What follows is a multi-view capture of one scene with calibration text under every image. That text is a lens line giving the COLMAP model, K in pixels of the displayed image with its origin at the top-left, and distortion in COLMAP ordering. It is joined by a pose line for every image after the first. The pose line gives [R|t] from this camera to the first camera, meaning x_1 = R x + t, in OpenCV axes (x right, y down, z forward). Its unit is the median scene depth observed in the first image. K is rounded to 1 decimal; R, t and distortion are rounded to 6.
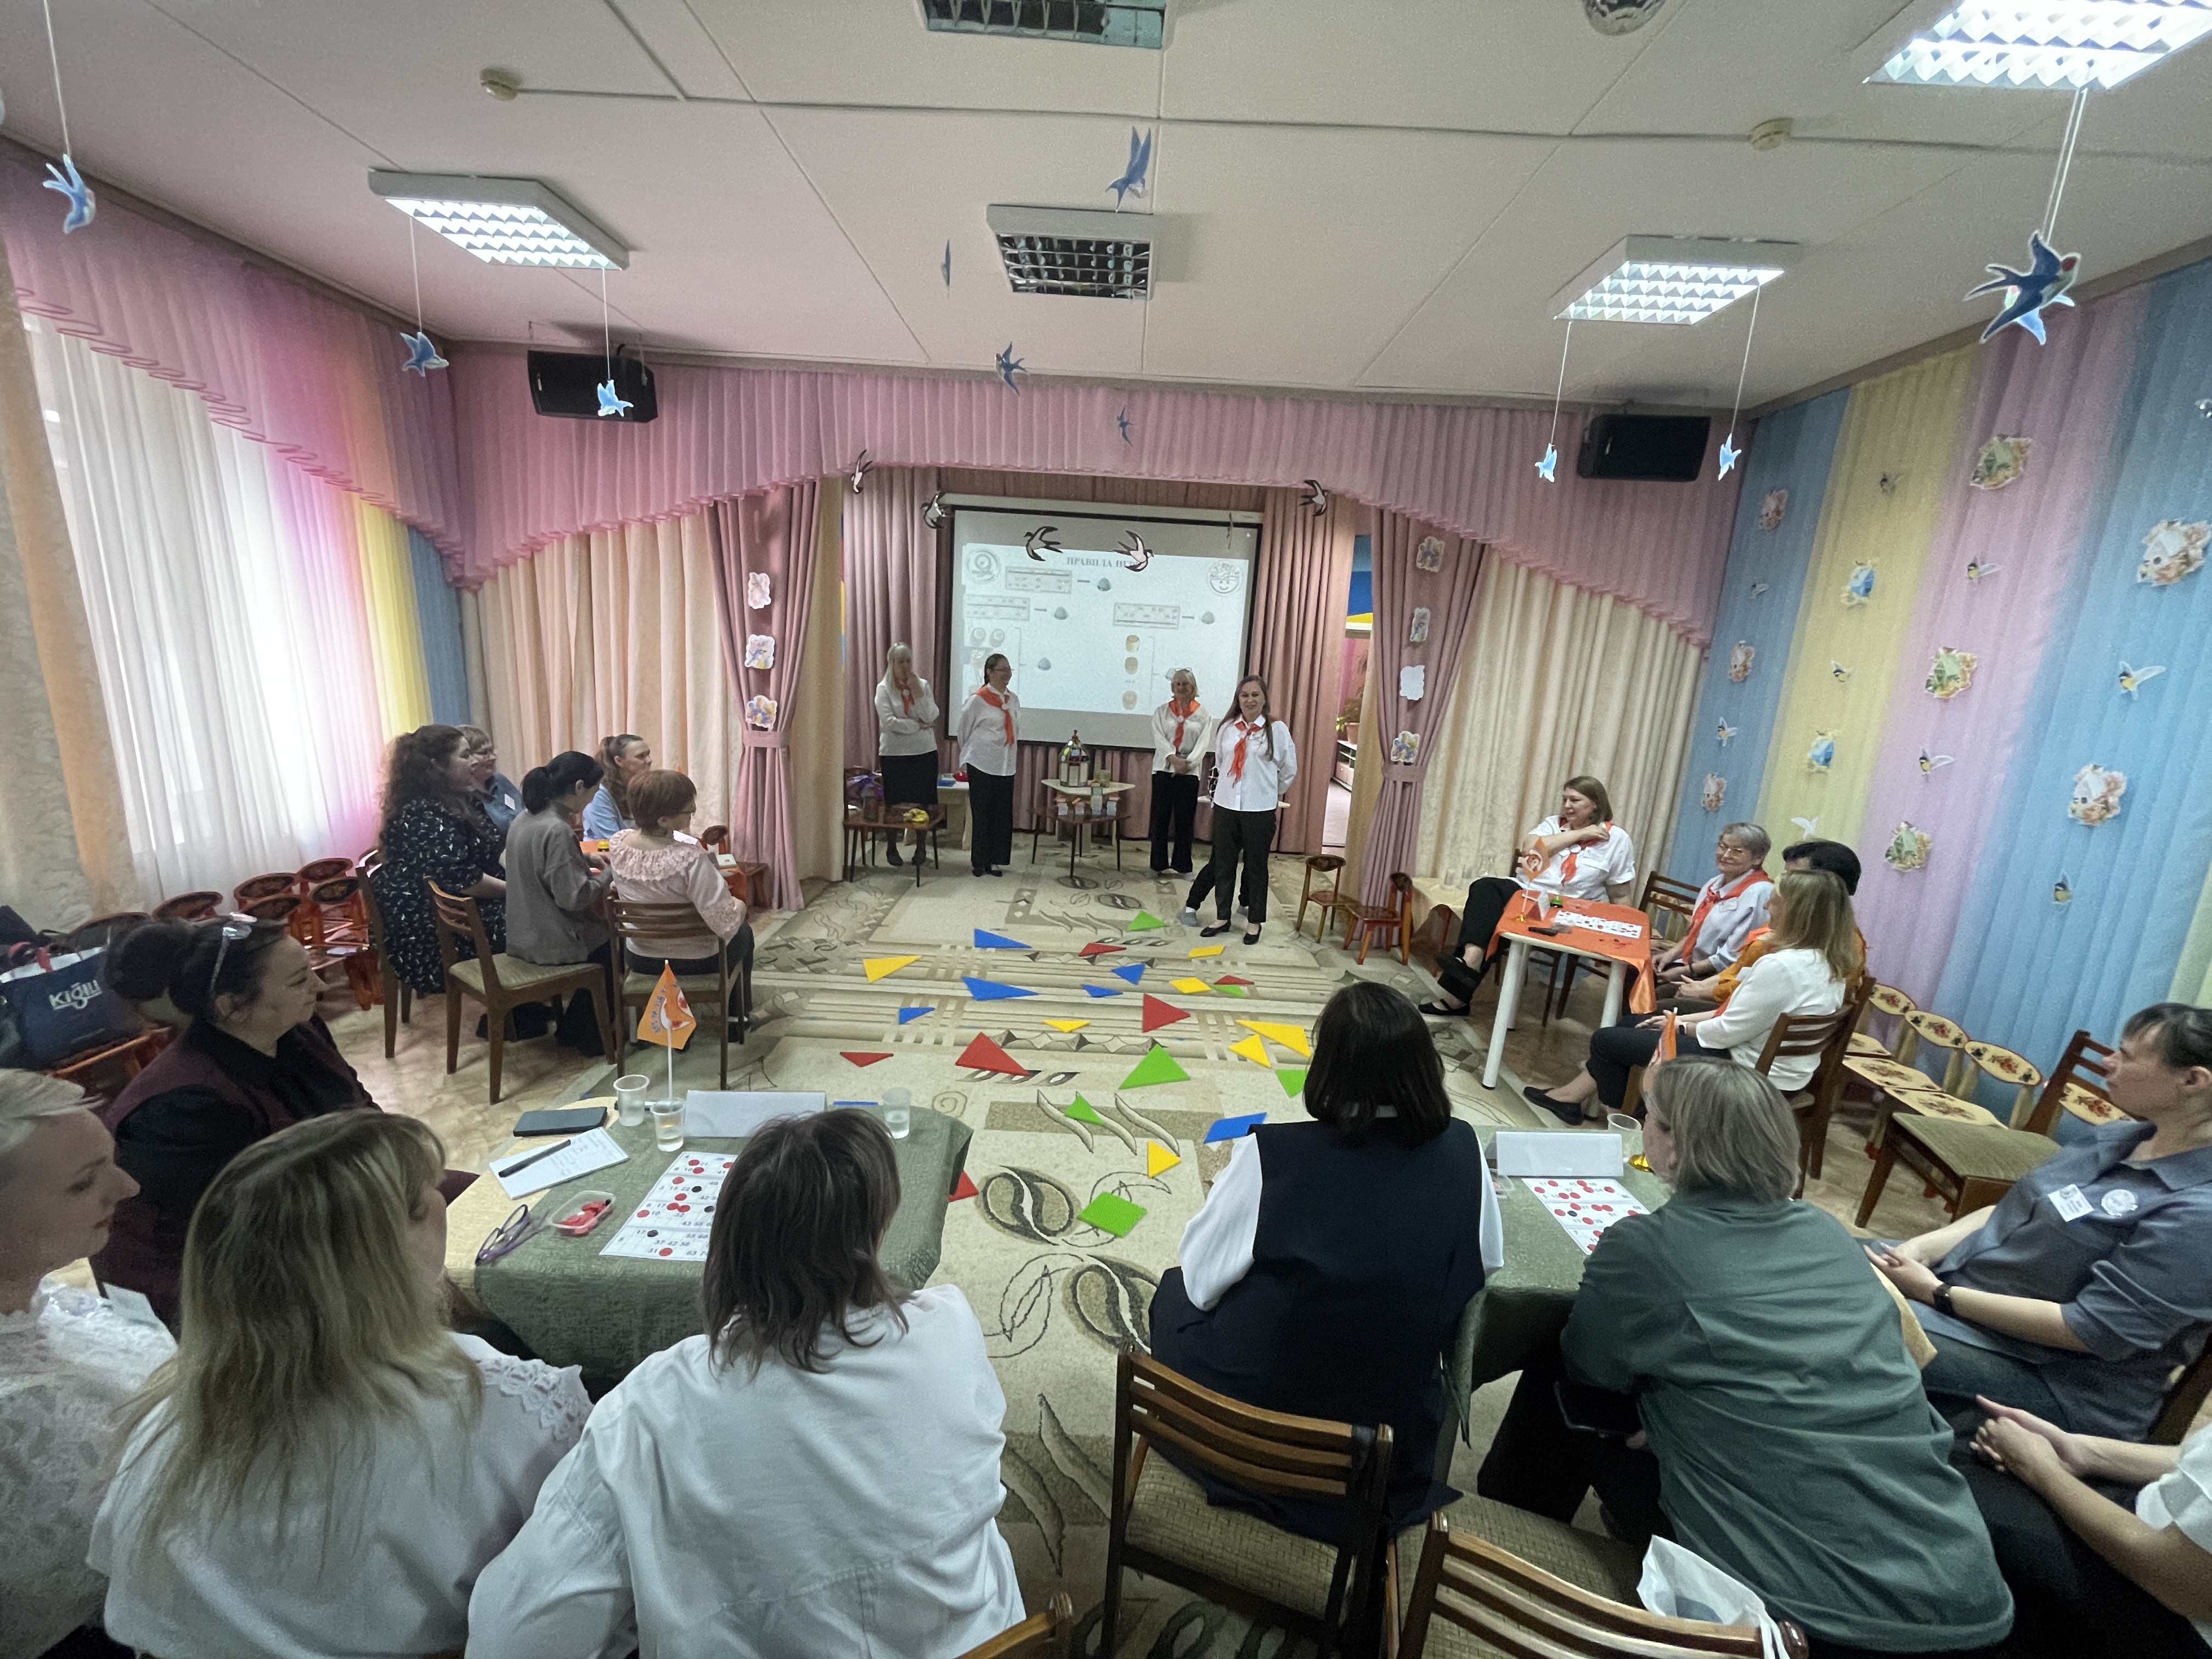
lens RADIAL K [[893.9, 0, 1099.3], [0, 893.9, 839.1], [0, 0, 1]] dist [-0.000188, -0.002170]
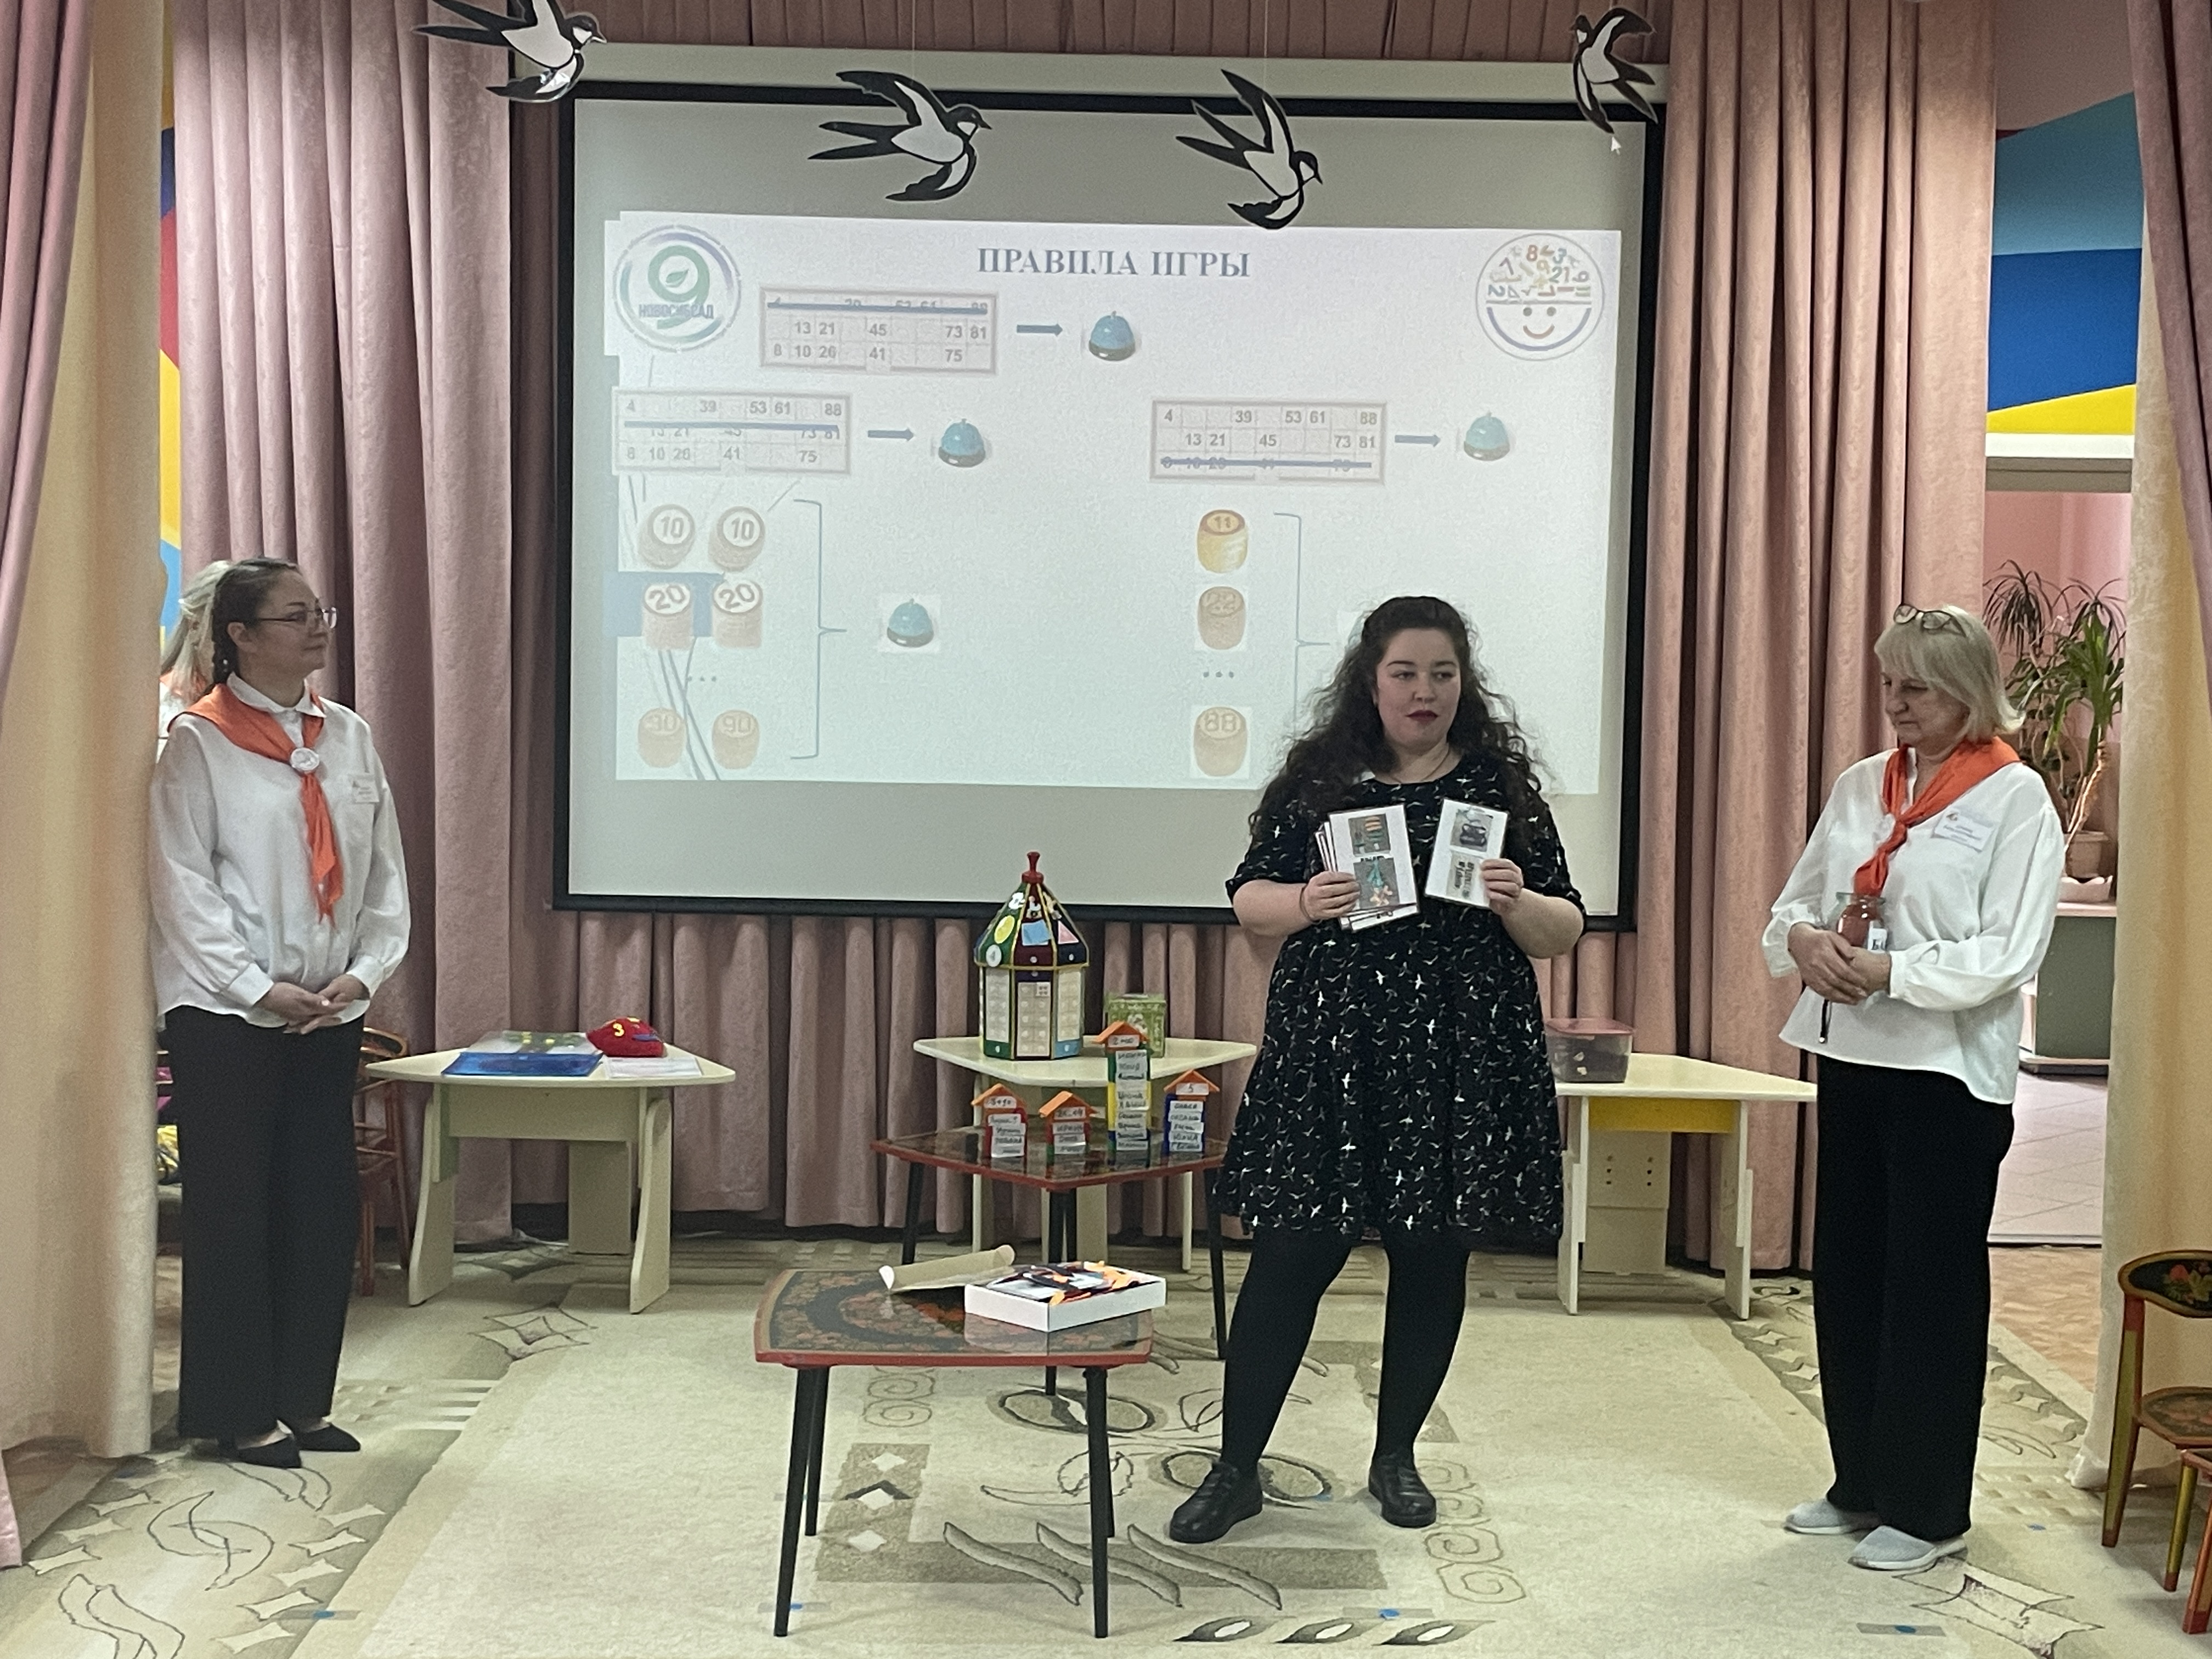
lens RADIAL K [[3003.2, 0, 1087.0], [0, 3003.2, 850.0], [0, 0, 1]] dist [0.102189, 0.000000]
pose [[0.998961, -0.042534, 0.016386, -0.043507], [0.044493, 0.988019, -0.147779, 0.025226], [-0.009904, 0.148355, 0.988885, 0.149553]]
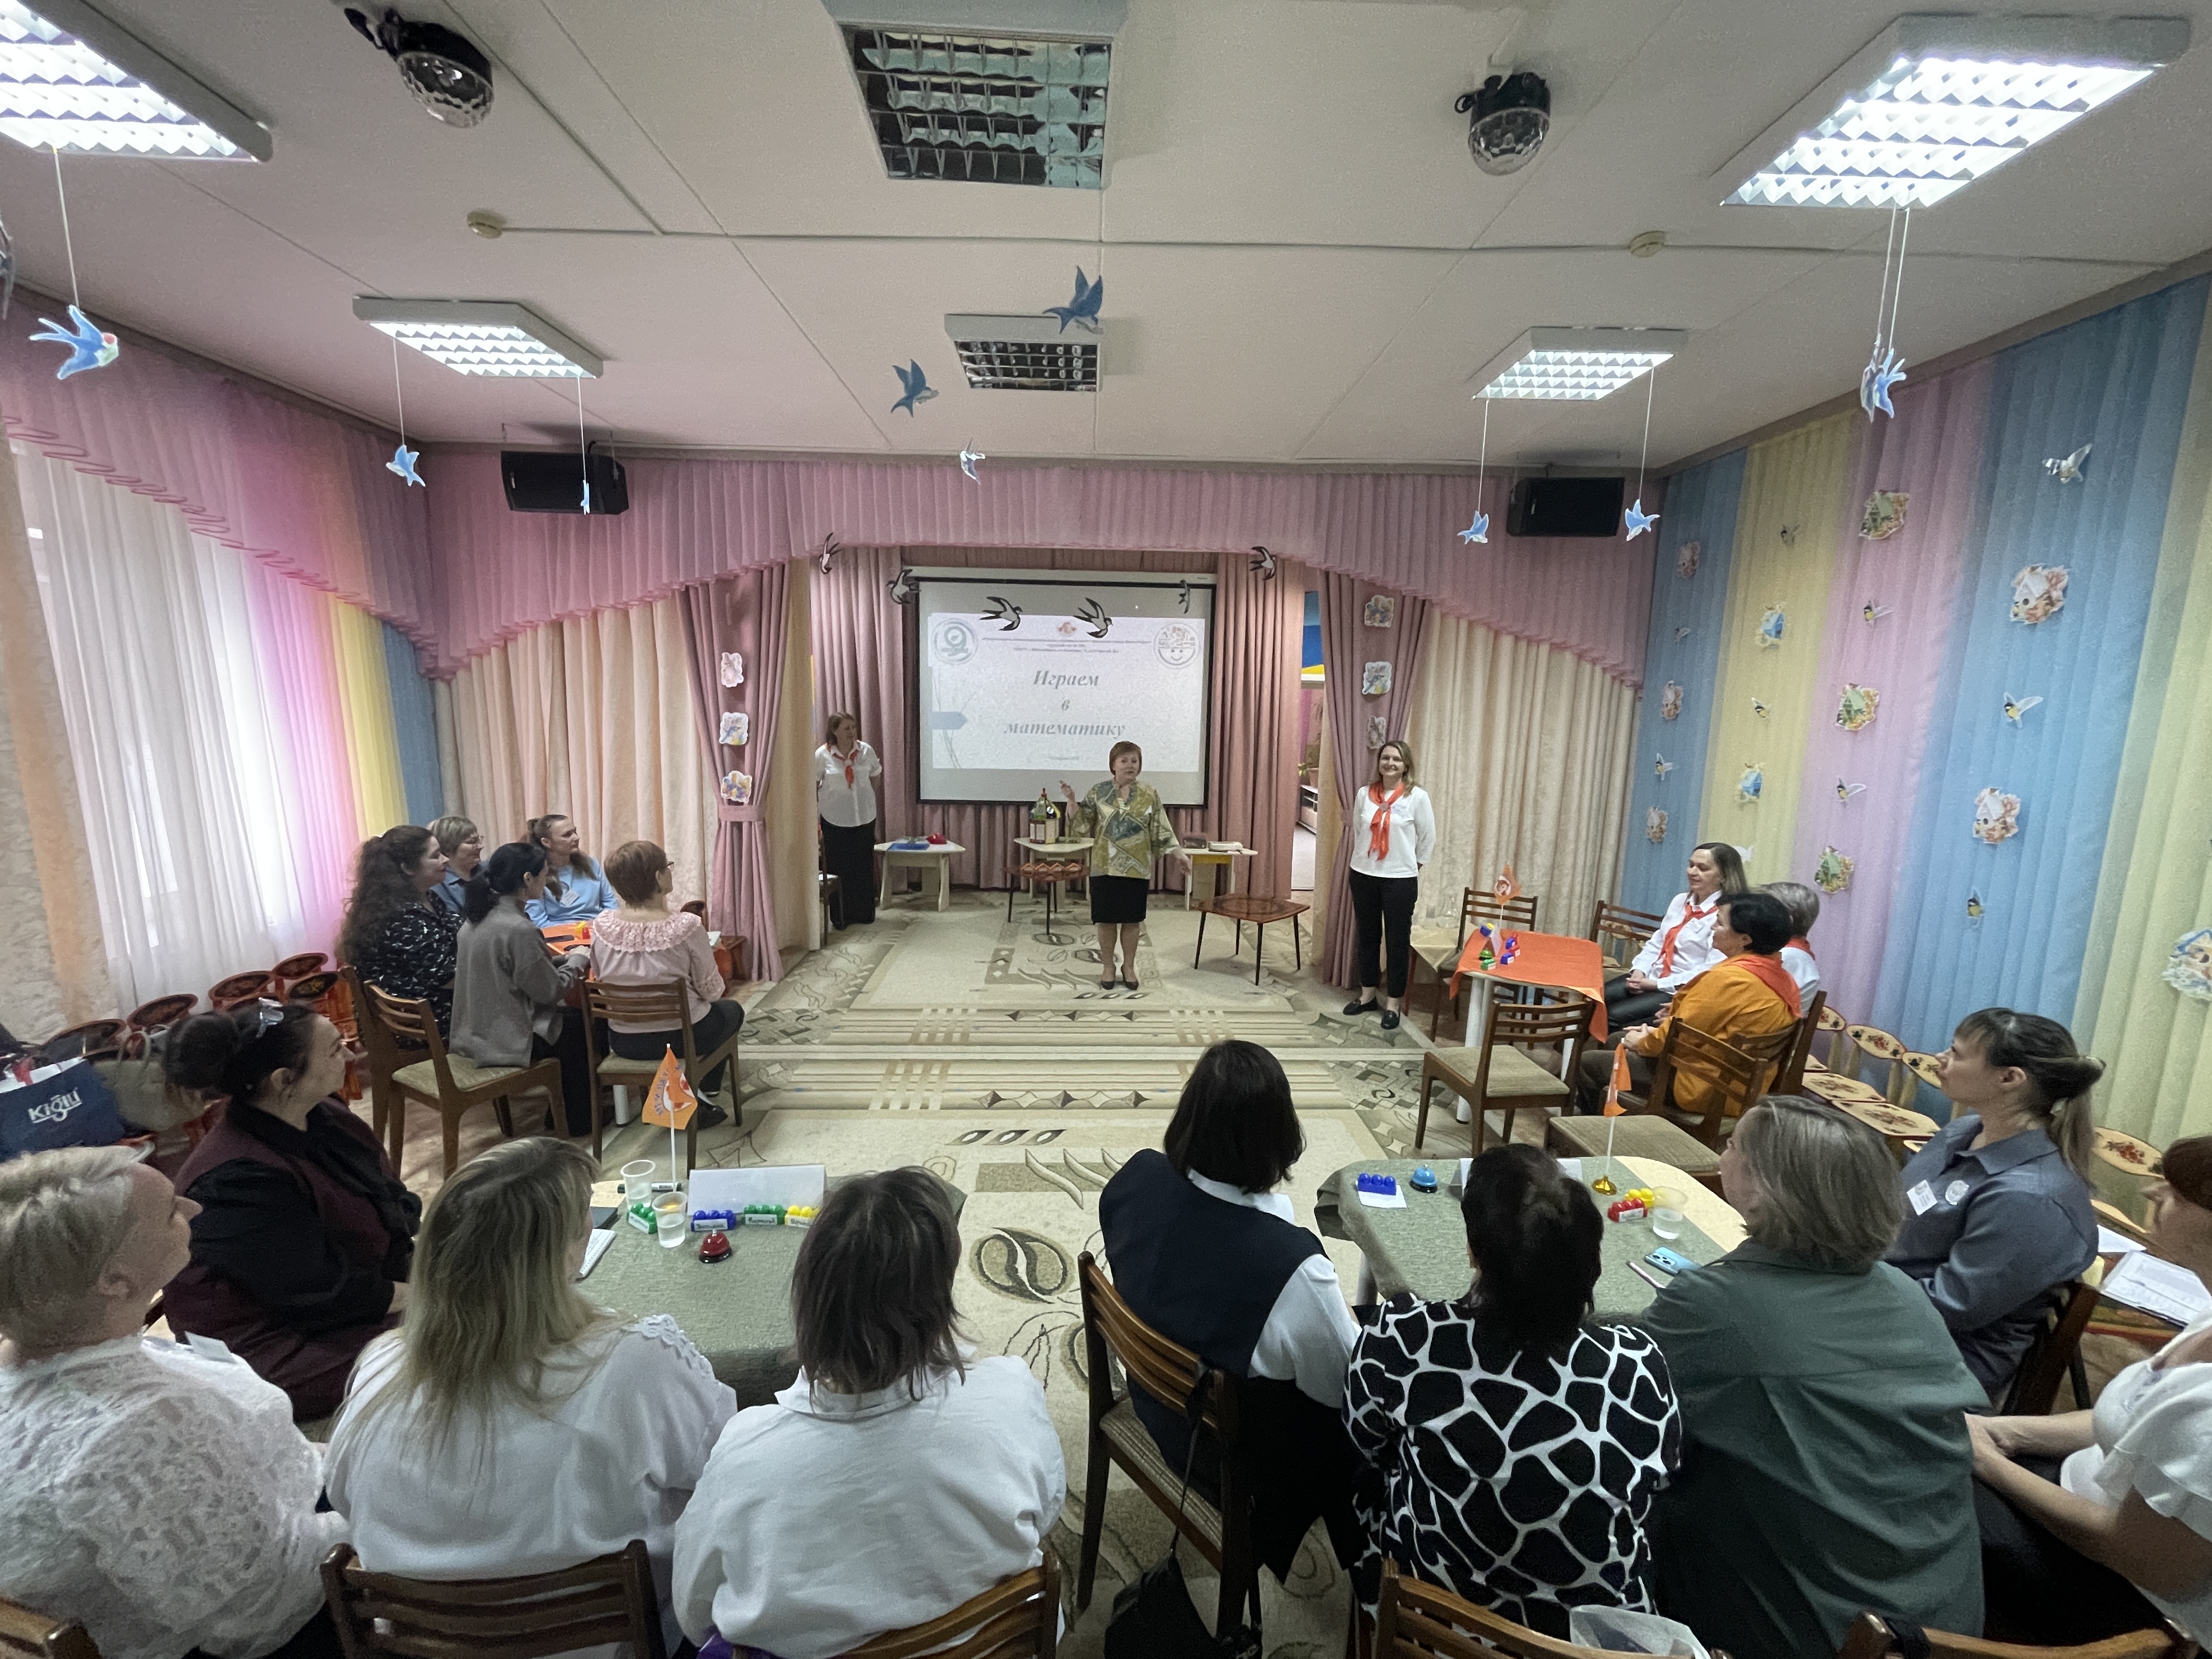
lens RADIAL K [[893.9, 0, 1100.0], [0, 893.9, 837.9], [0, 0, 1]] dist [-0.000188, -0.002170]
pose [[0.998389, -0.045357, 0.034099, -0.002701], [0.047242, 0.997274, -0.056689, -0.008904], [-0.031435, 0.058209, 0.997809, -0.030548]]
